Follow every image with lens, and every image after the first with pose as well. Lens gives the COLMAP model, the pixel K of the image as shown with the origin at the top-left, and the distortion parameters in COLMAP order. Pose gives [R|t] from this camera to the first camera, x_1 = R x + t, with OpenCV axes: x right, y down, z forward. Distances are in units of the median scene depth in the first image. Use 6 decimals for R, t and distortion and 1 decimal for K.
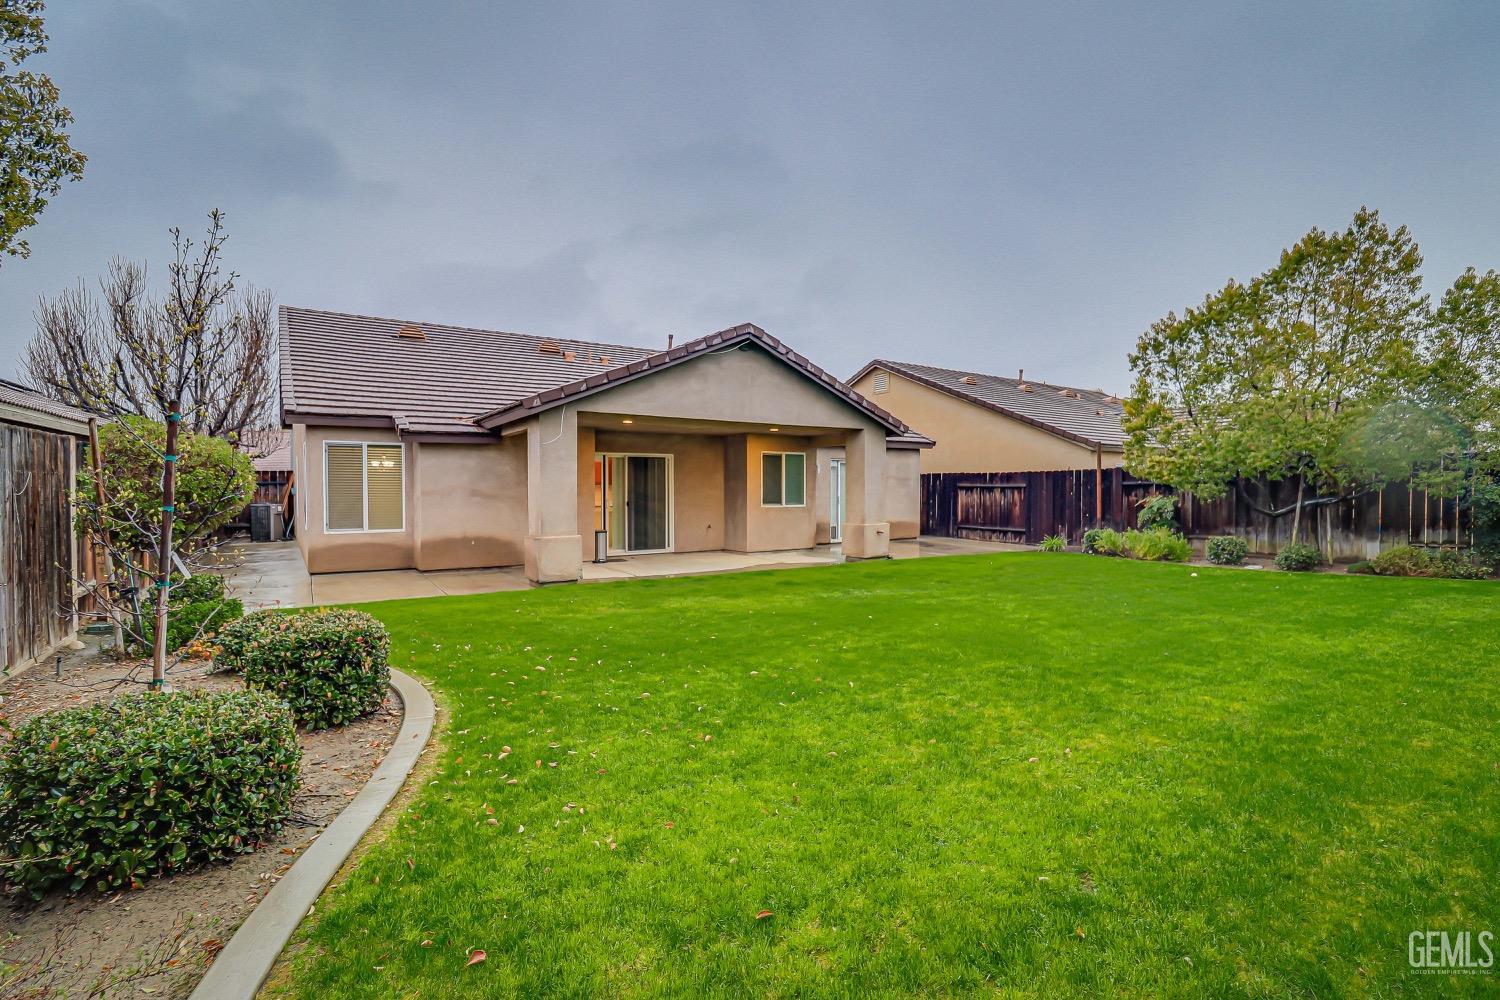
lens RADIAL K [[717.5, 0, 751.9], [0, 717.5, 513.4], [0, 0, 1]] dist [0.001095, -0.013327]
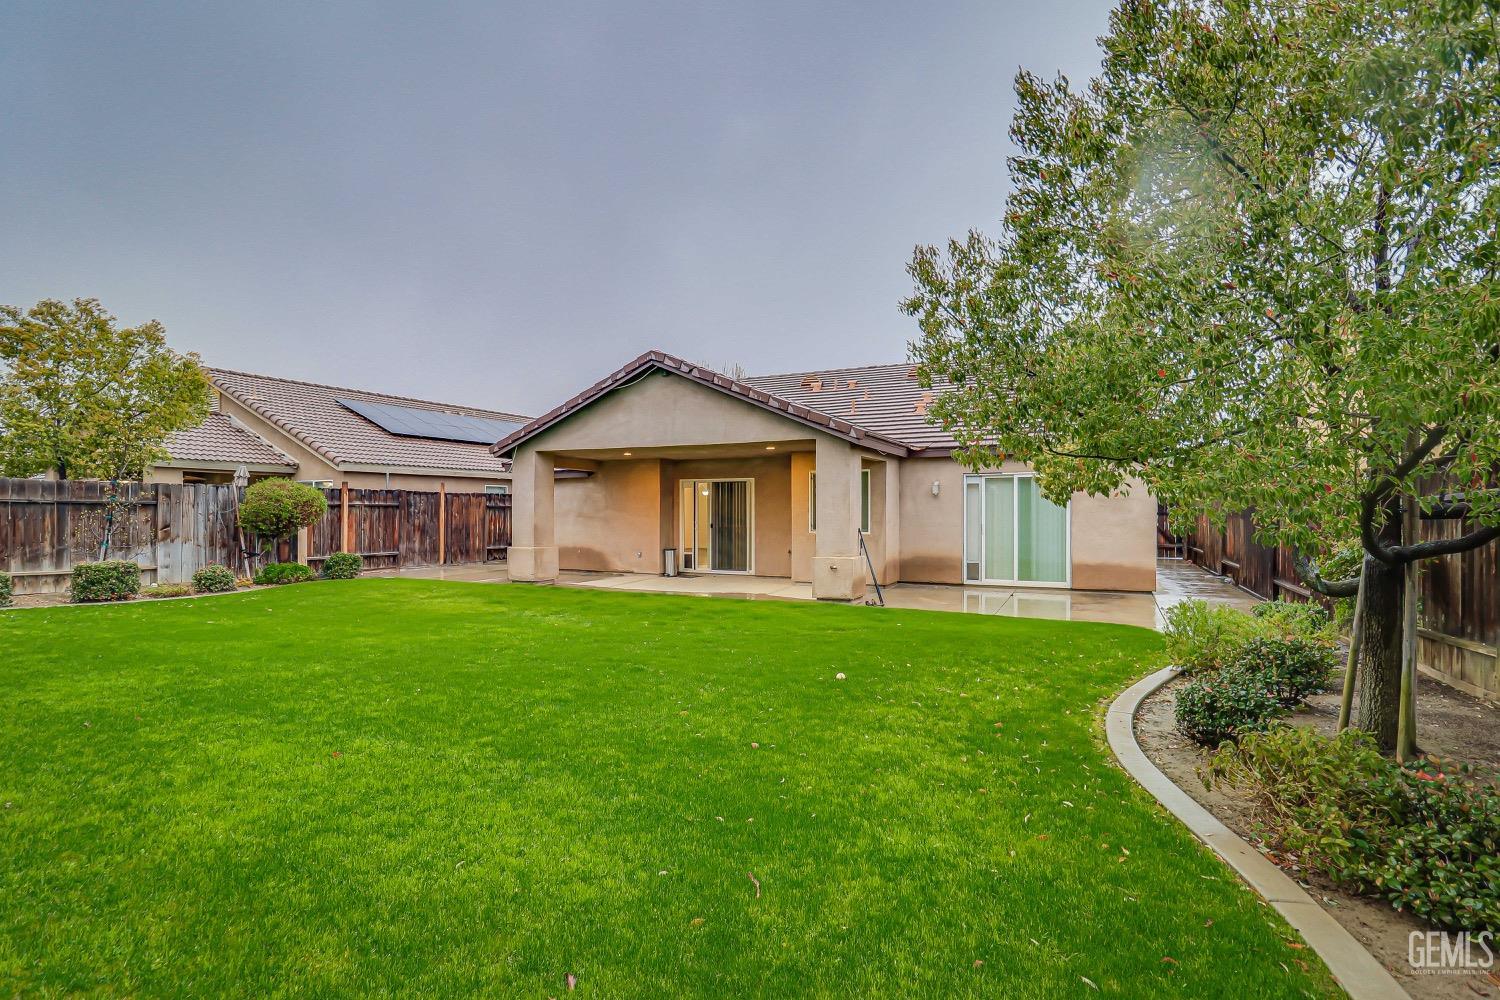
lens RADIAL K [[717.5, 0, 751.9], [0, 717.5, 513.4], [0, 0, 1]] dist [0.001095, -0.013327]
pose [[0.494094, 0.005513, -0.869391, 0.818372], [-0.030822, 0.999462, -0.011179, -0.022388], [0.868862, 0.032320, 0.493998, 0.536316]]
